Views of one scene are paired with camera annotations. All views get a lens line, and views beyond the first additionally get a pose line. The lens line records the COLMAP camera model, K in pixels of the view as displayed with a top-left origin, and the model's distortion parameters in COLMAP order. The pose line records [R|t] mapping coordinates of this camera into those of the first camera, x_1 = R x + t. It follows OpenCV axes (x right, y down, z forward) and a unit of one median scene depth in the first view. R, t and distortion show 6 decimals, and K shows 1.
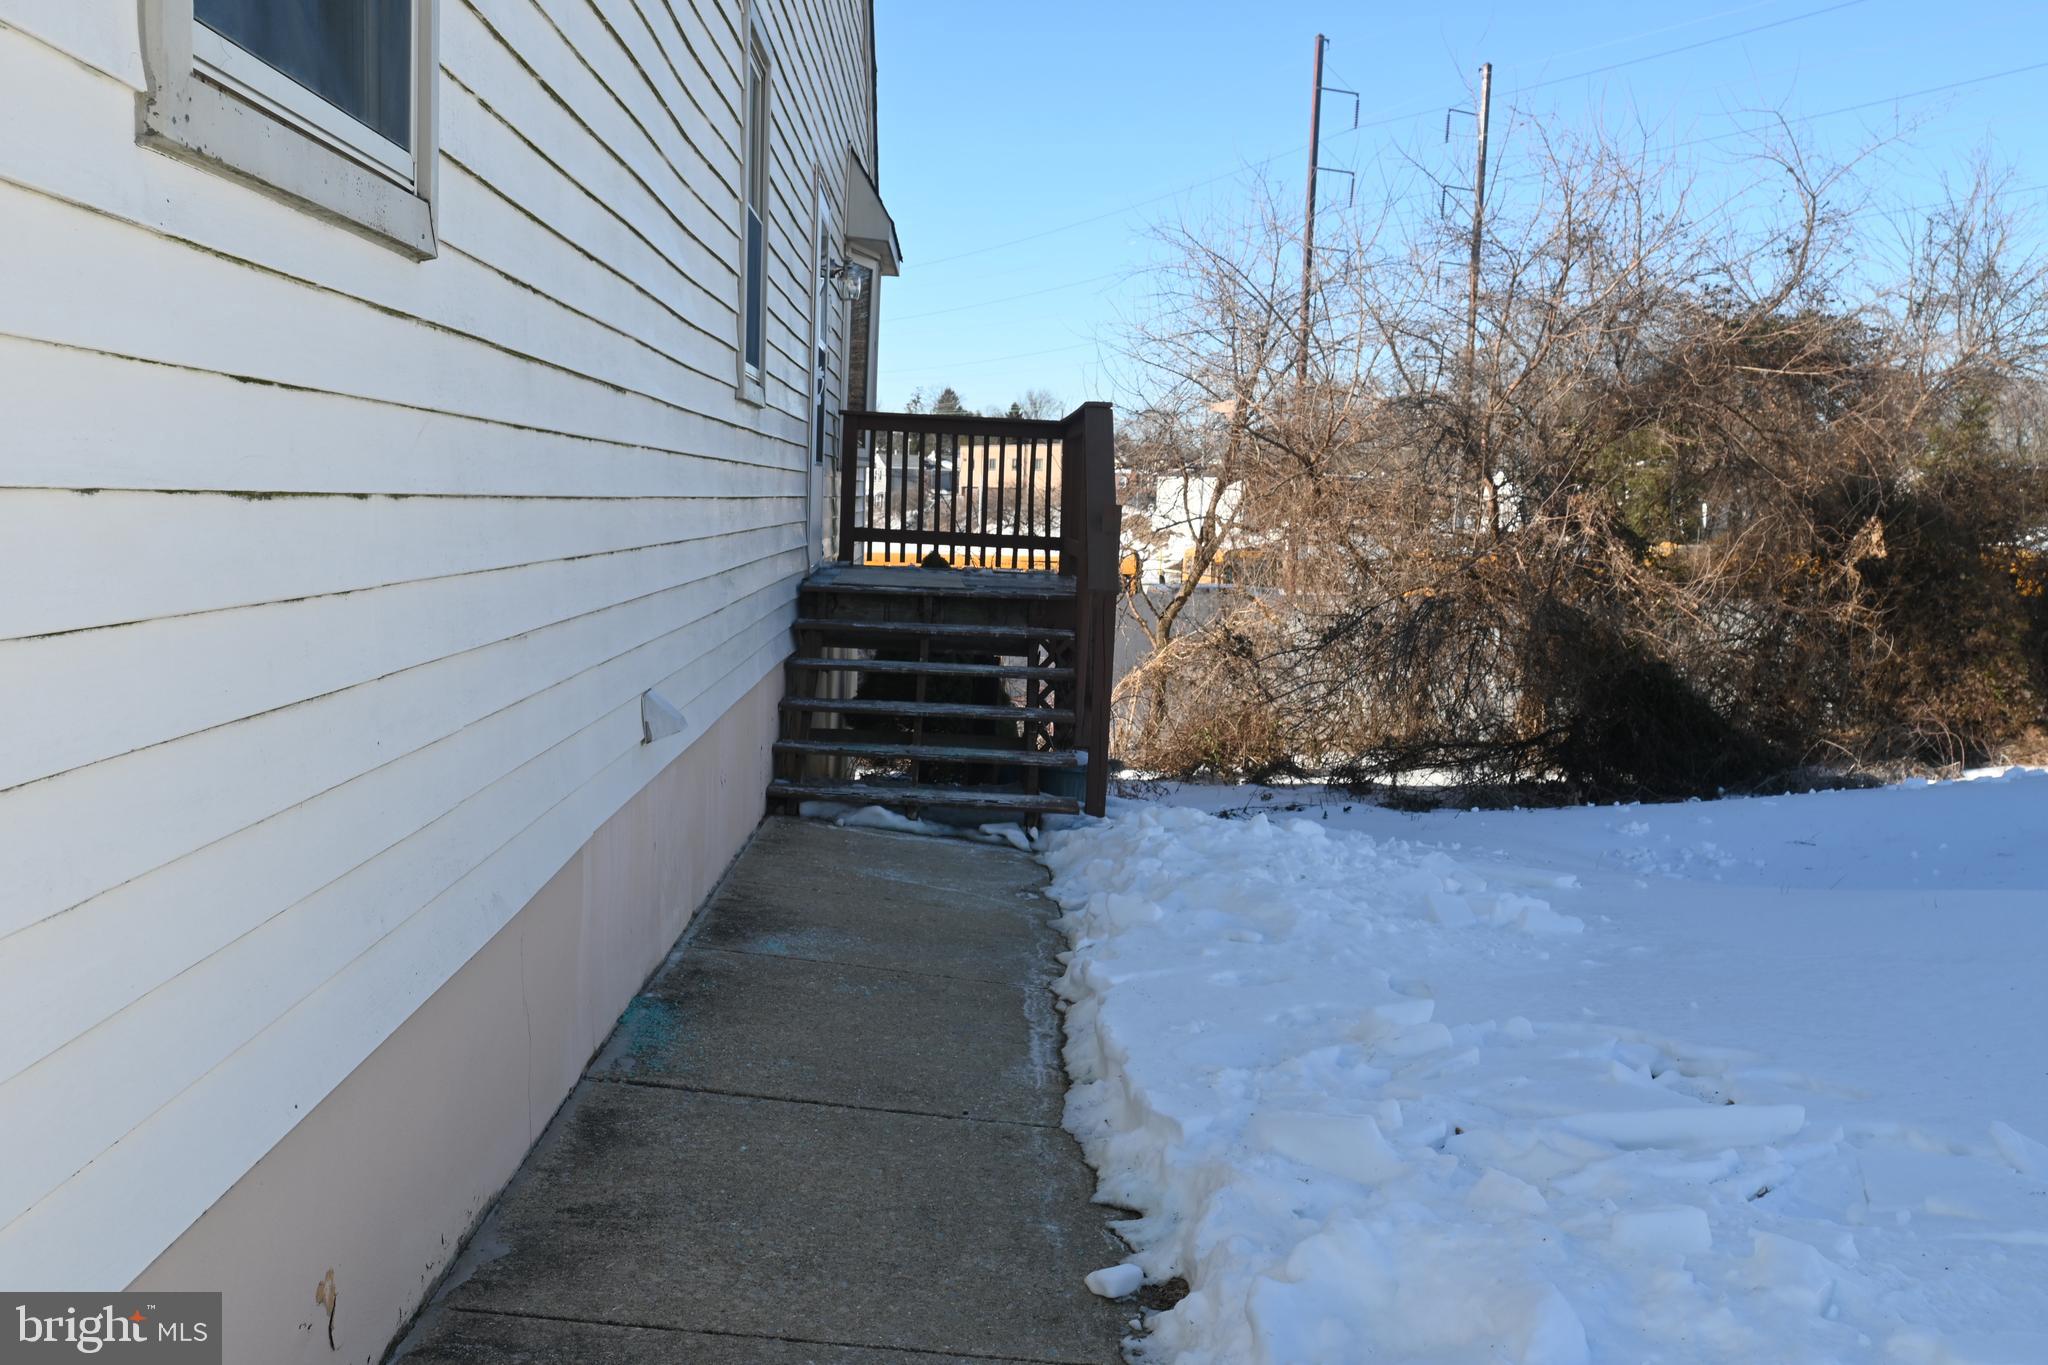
lens RADIAL K [[1643.1, 0, 1024.0], [0, 1643.1, 682.5], [0, 0, 1]] dist [-0.006074, -0.003395]
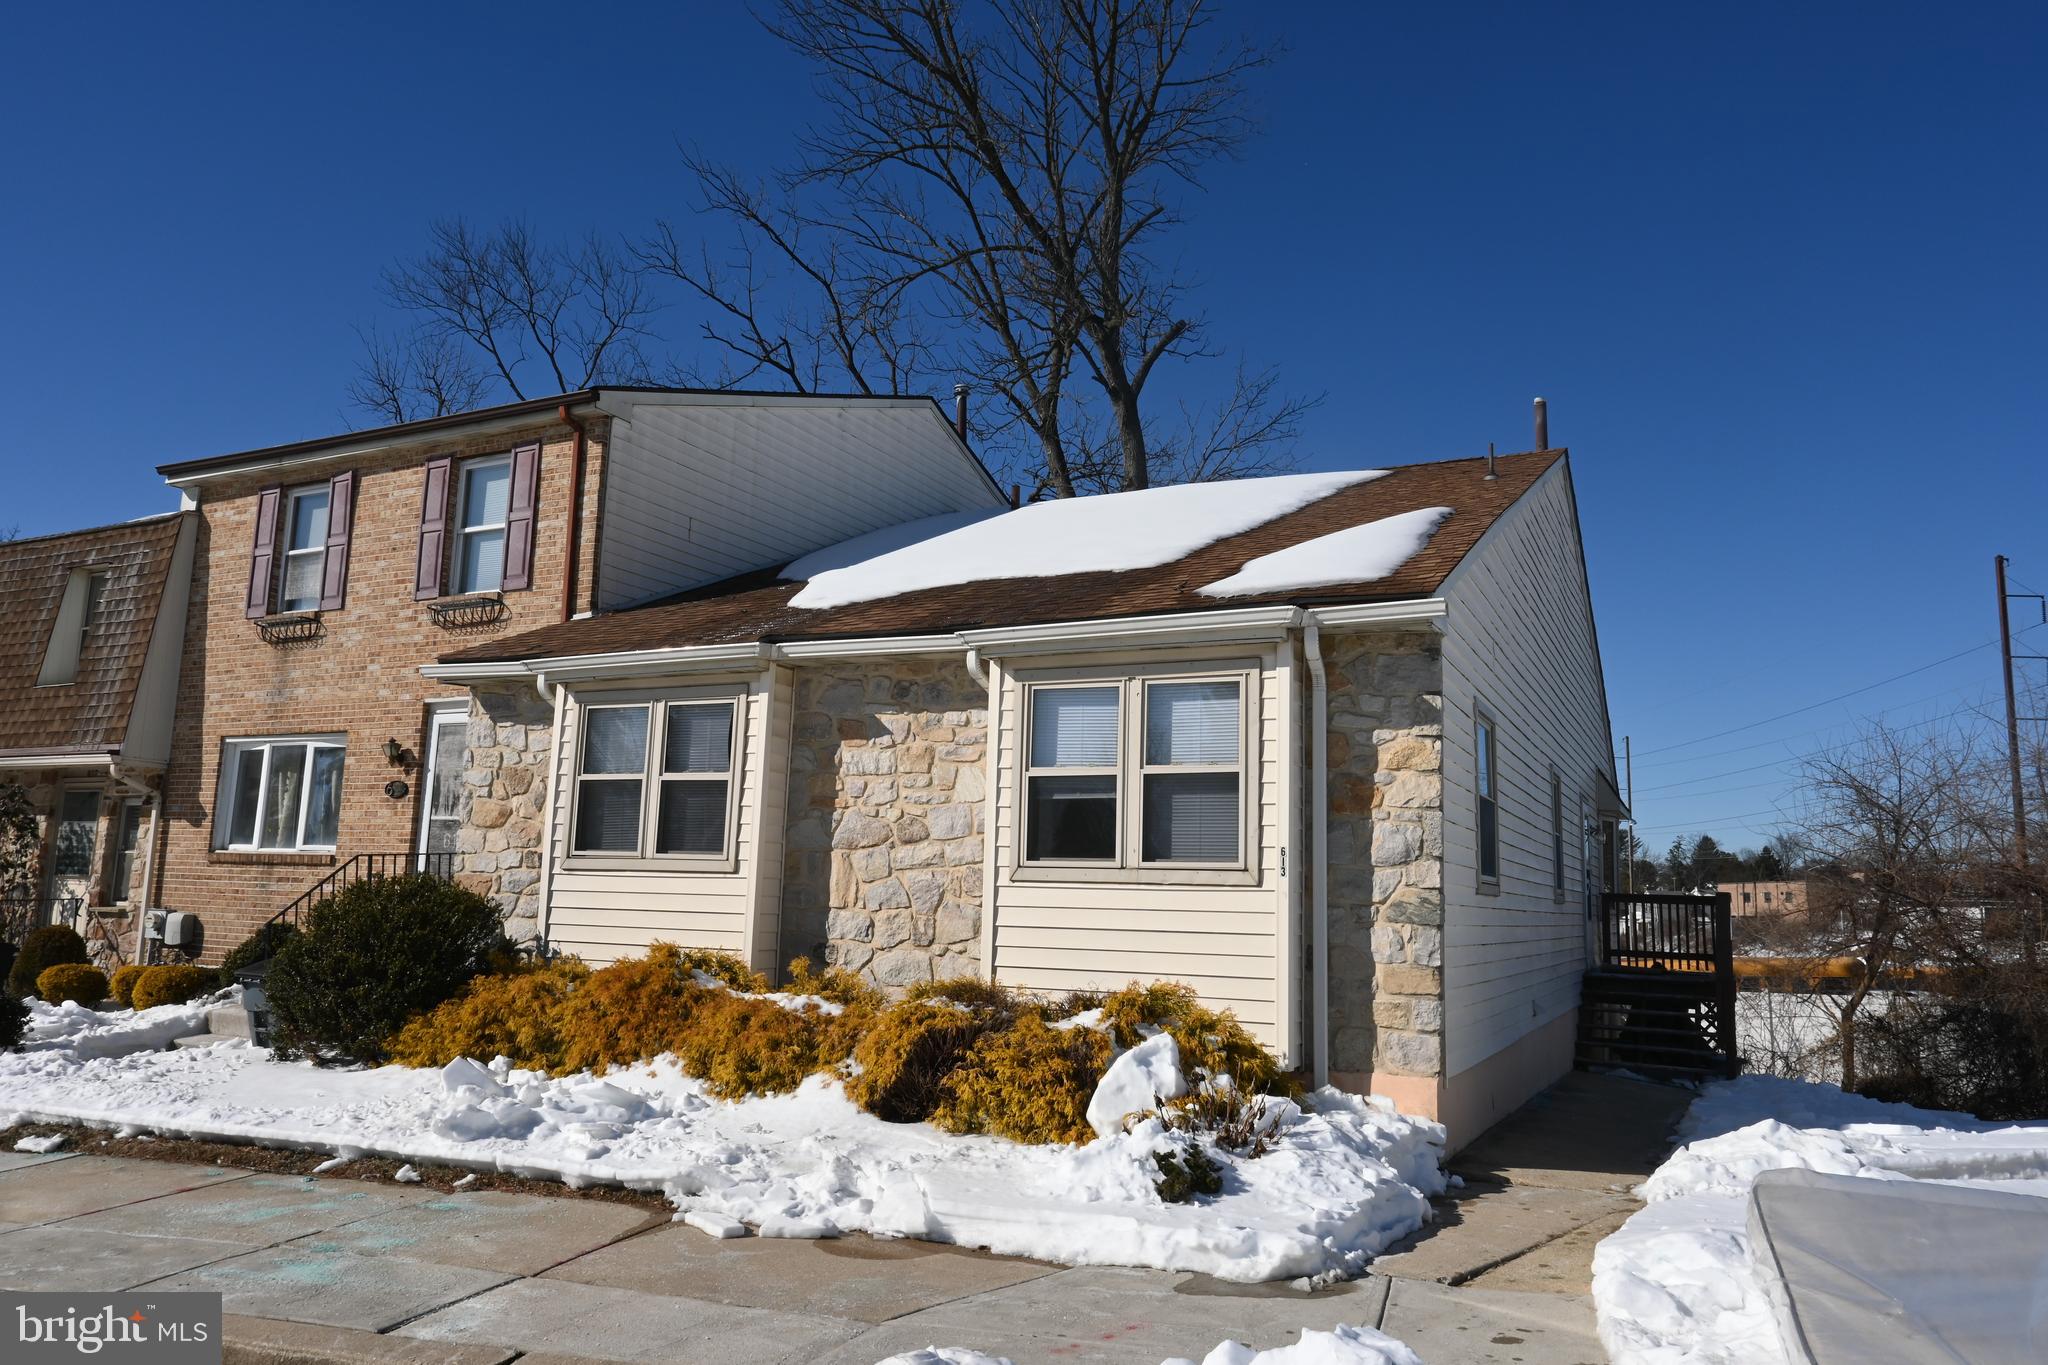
lens RADIAL K [[1388.7, 0, 1024.1], [0, 1388.7, 688.0], [0, 0, 1]] dist [0.001316, -0.003038]
pose [[0.870147, -0.090252, -0.484457, 0.165008], [-0.046457, 0.963684, -0.262974, 0.104210], [0.490597, 0.251332, 0.834354, -1.138637]]
